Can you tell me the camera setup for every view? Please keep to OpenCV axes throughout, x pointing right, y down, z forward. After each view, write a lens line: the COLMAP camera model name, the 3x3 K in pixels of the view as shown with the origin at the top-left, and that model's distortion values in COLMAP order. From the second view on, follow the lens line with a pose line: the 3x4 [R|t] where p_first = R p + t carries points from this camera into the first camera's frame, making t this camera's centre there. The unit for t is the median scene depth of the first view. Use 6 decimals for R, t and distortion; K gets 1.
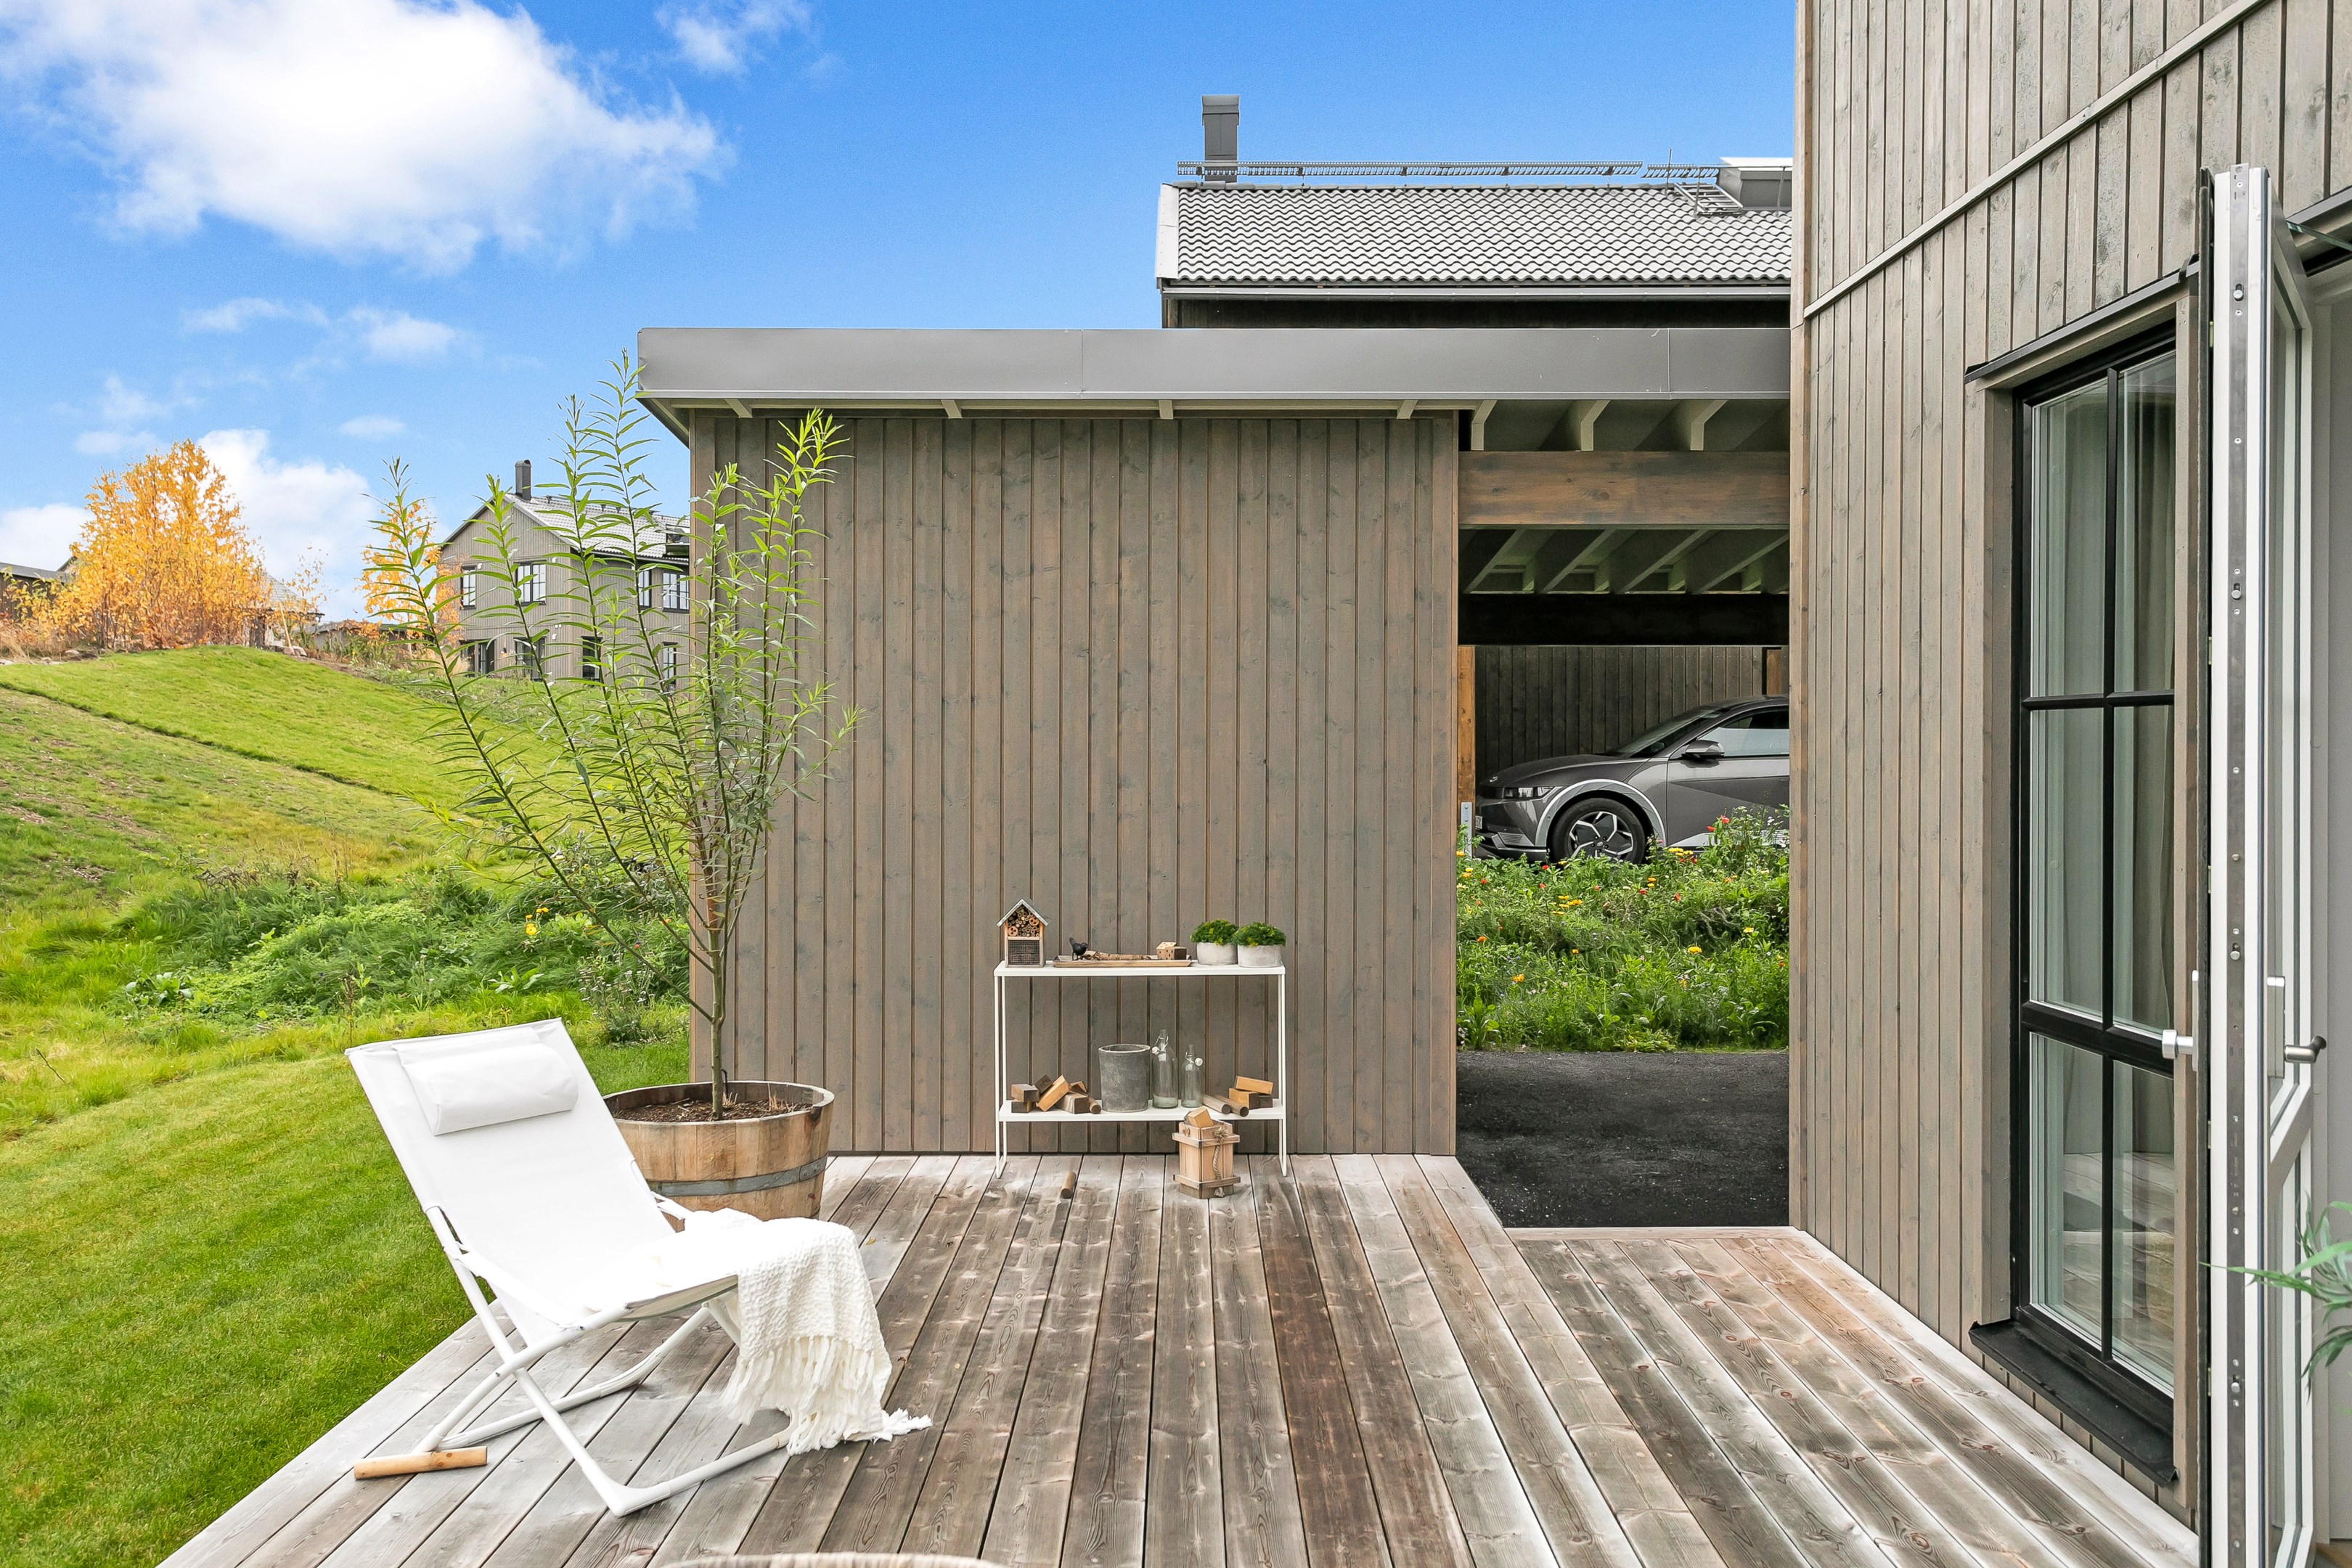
lens RADIAL K [[1899.2, 0, 1160.7], [0, 1899.2, 765.9], [0, 0, 1]] dist [0.014862, -0.010349]
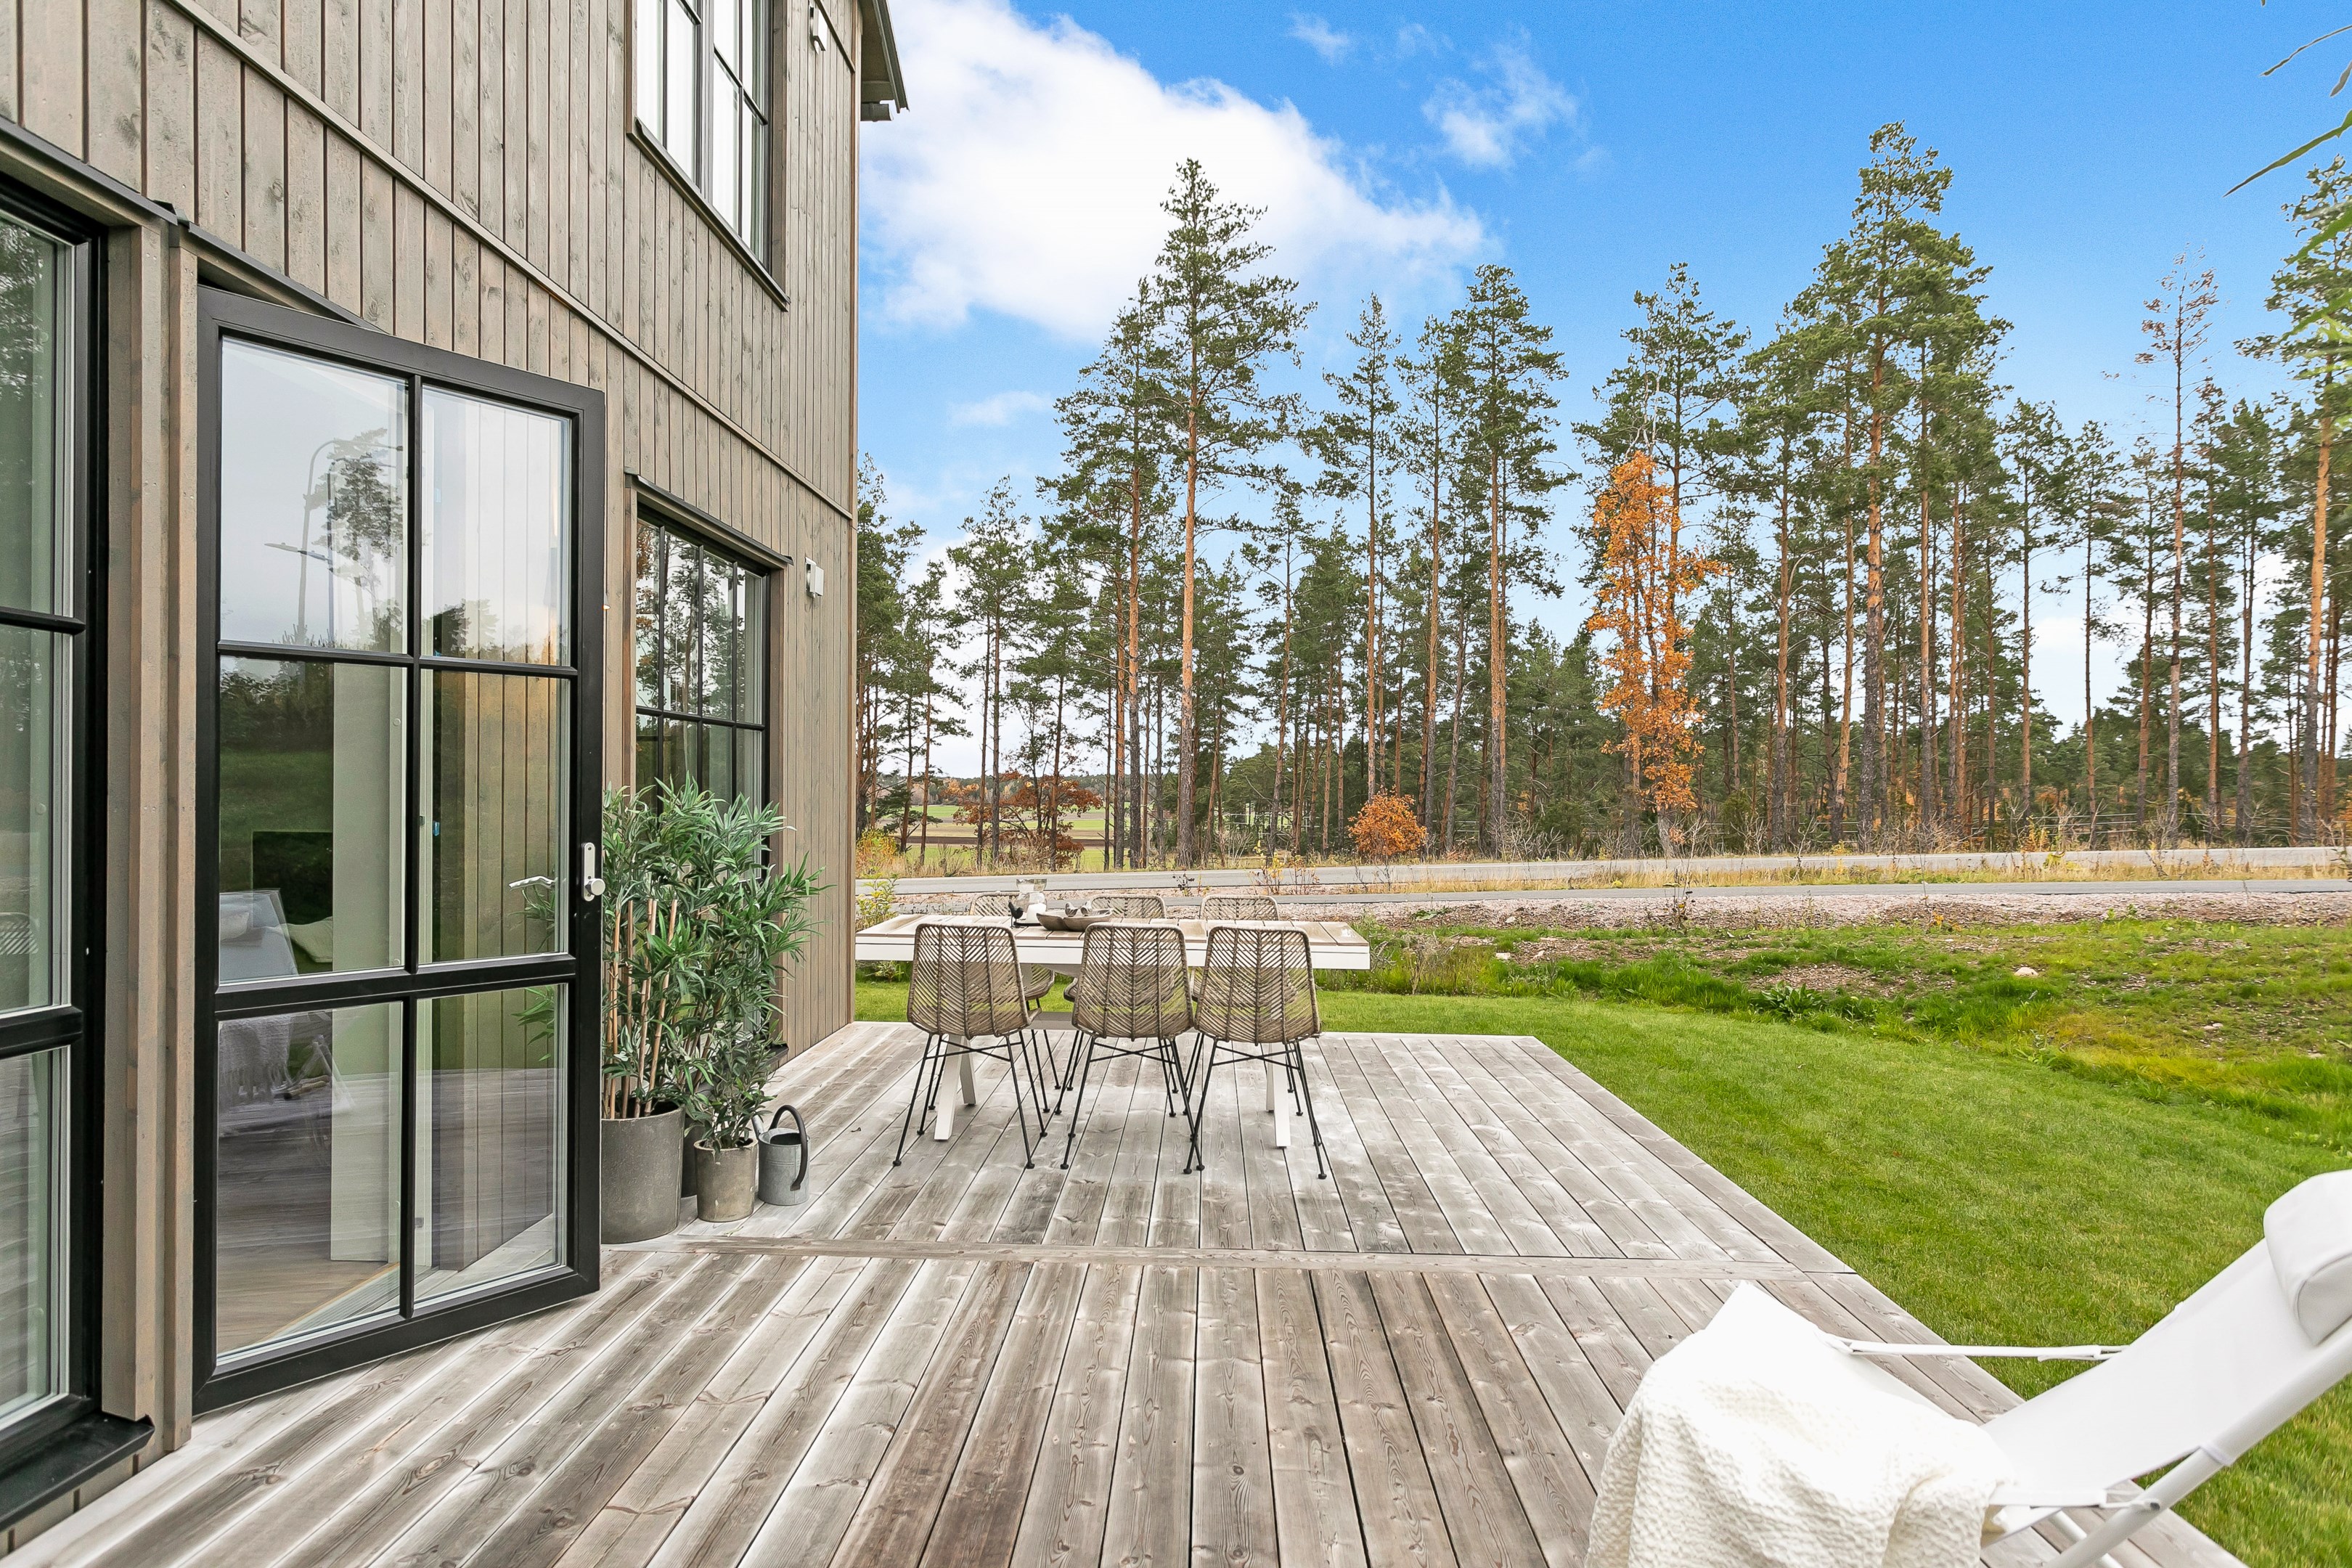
lens RADIAL K [[1411.1, 0, 1155.3], [0, 1411.1, 786.6], [0, 0, 1]] dist [-0.002790, -0.000376]
pose [[-0.999566, -0.006533, 0.028725, -0.005007], [-0.006456, 0.999975, 0.002788, 0.022496], [-0.028743, 0.002602, -0.999583, 1.033633]]
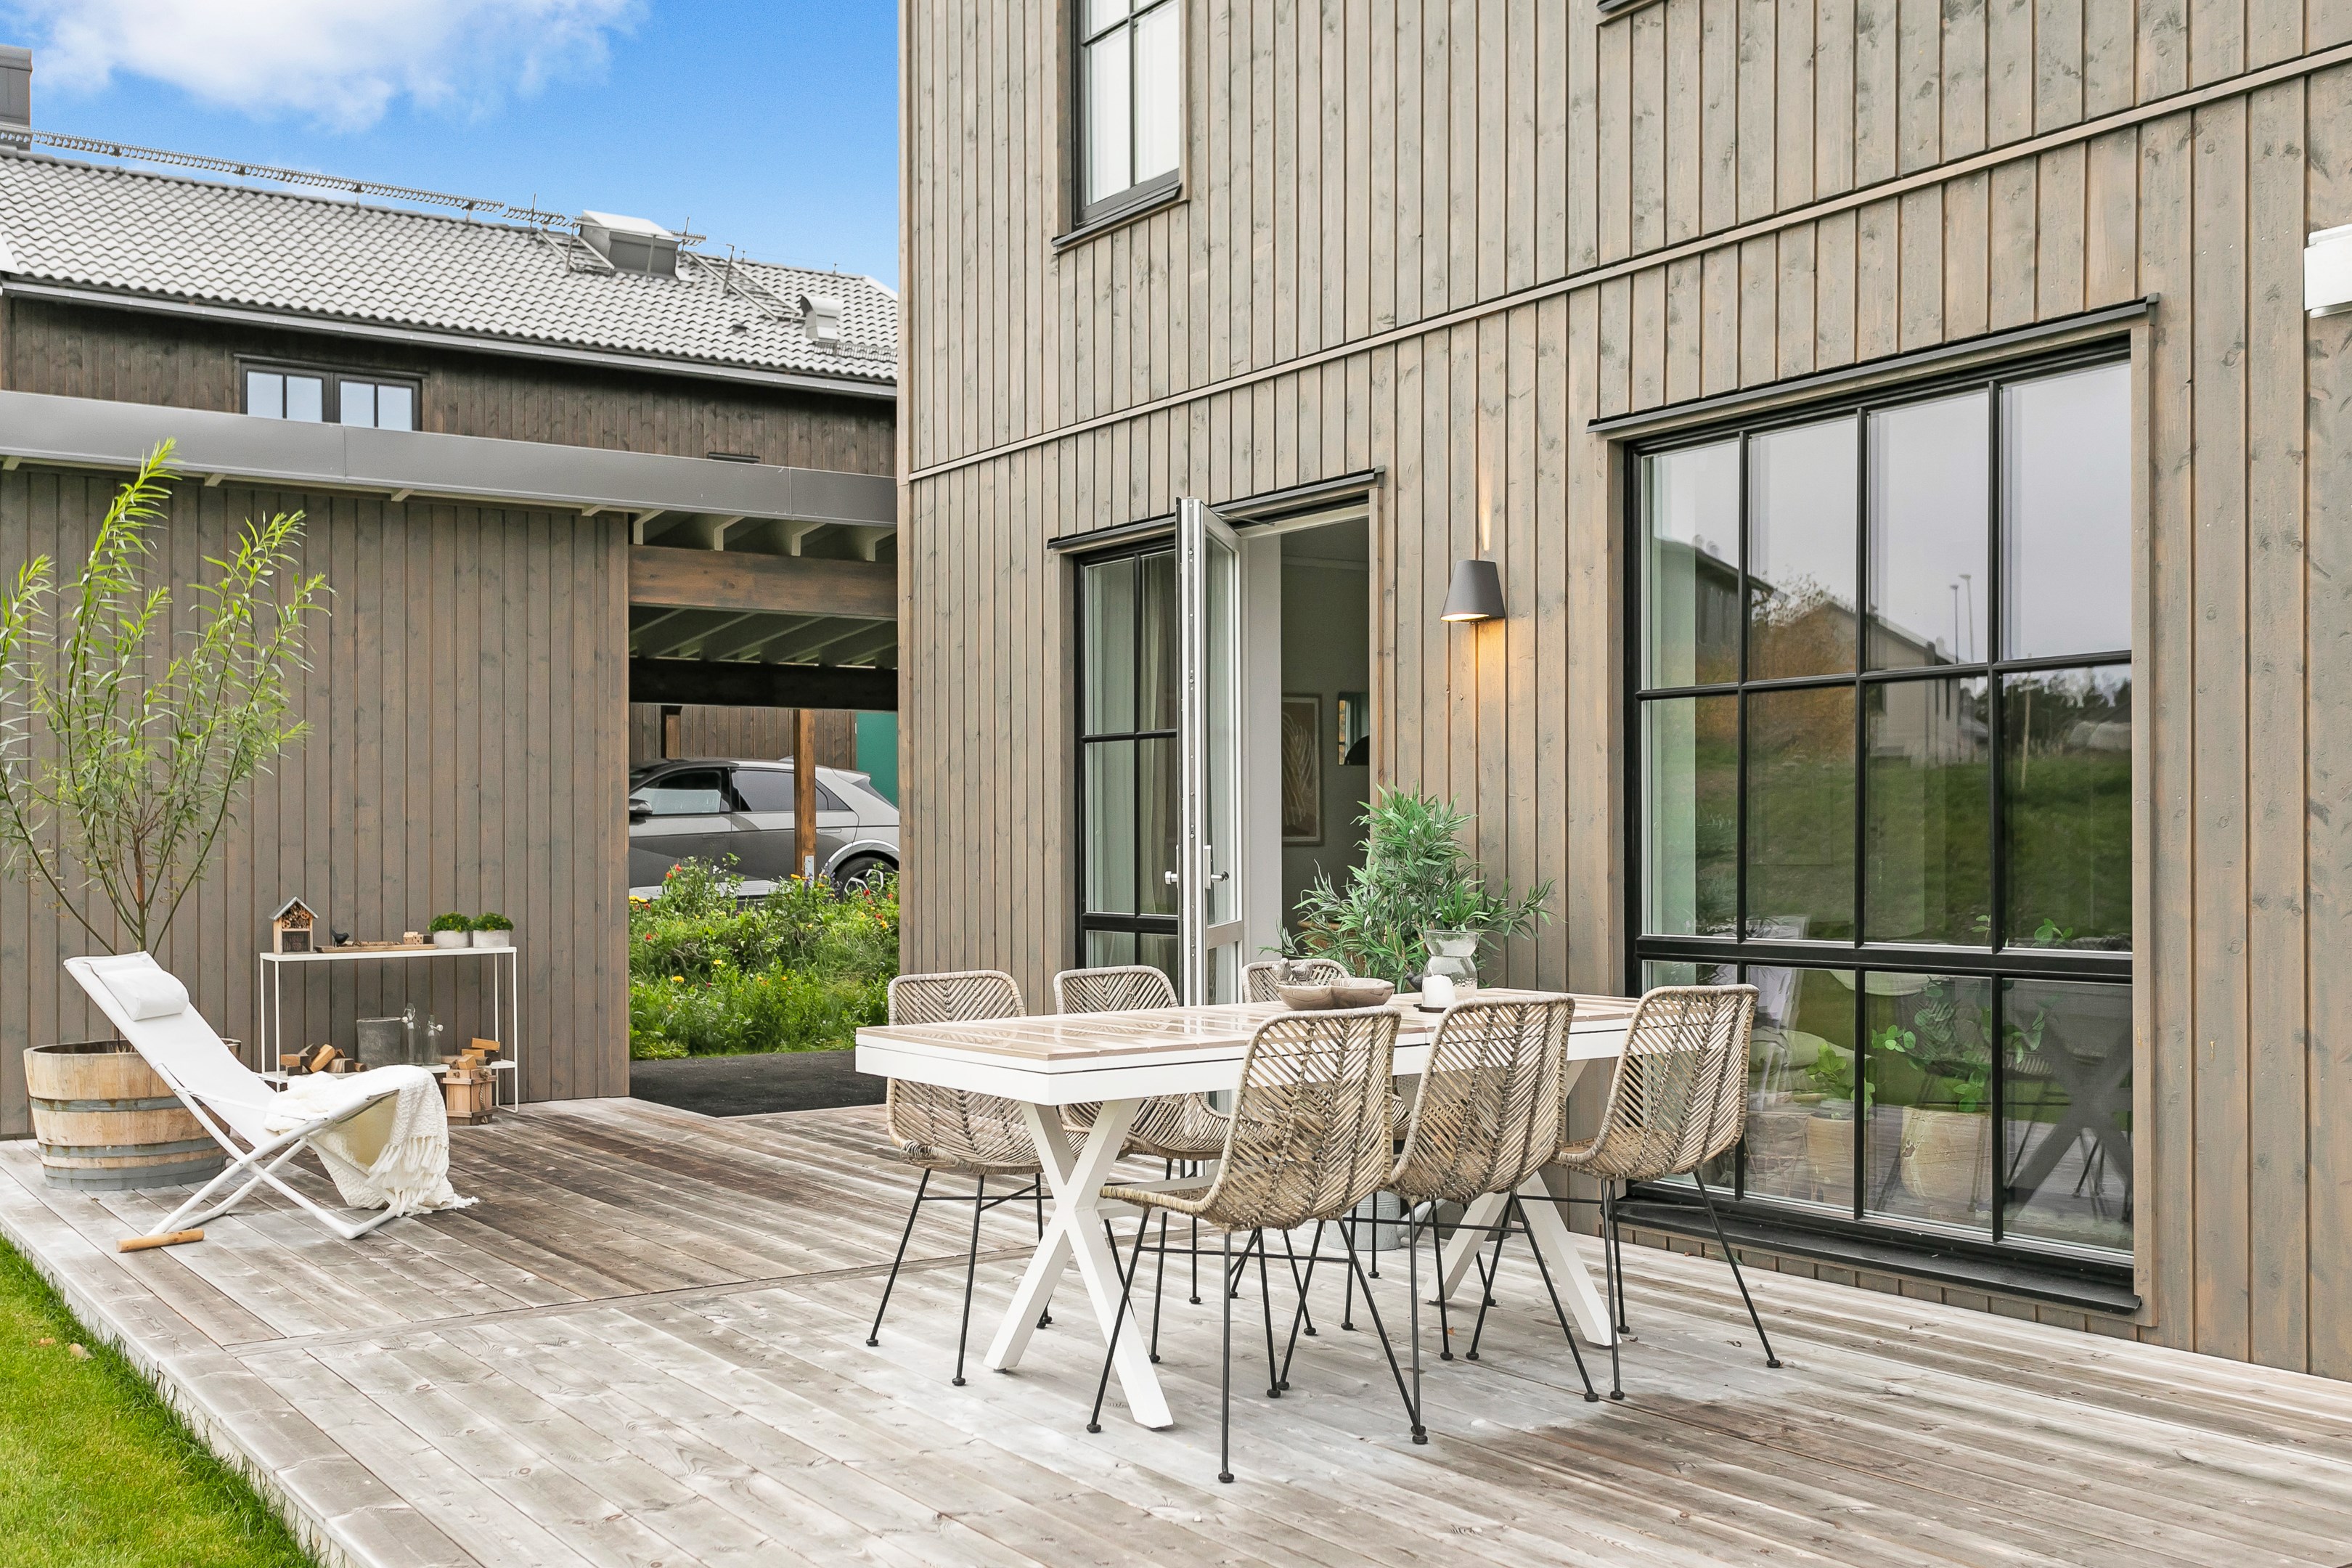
lens RADIAL K [[2333.8, 0, 1153.1], [0, 2333.8, 843.4], [0, 0, 1]] dist [0.010949, 0.000000]
pose [[0.831434, -0.003038, 0.555615, -0.491876], [0.007998, 0.999947, -0.006502, 0.056145], [-0.555566, 0.009850, 0.831414, -0.581673]]
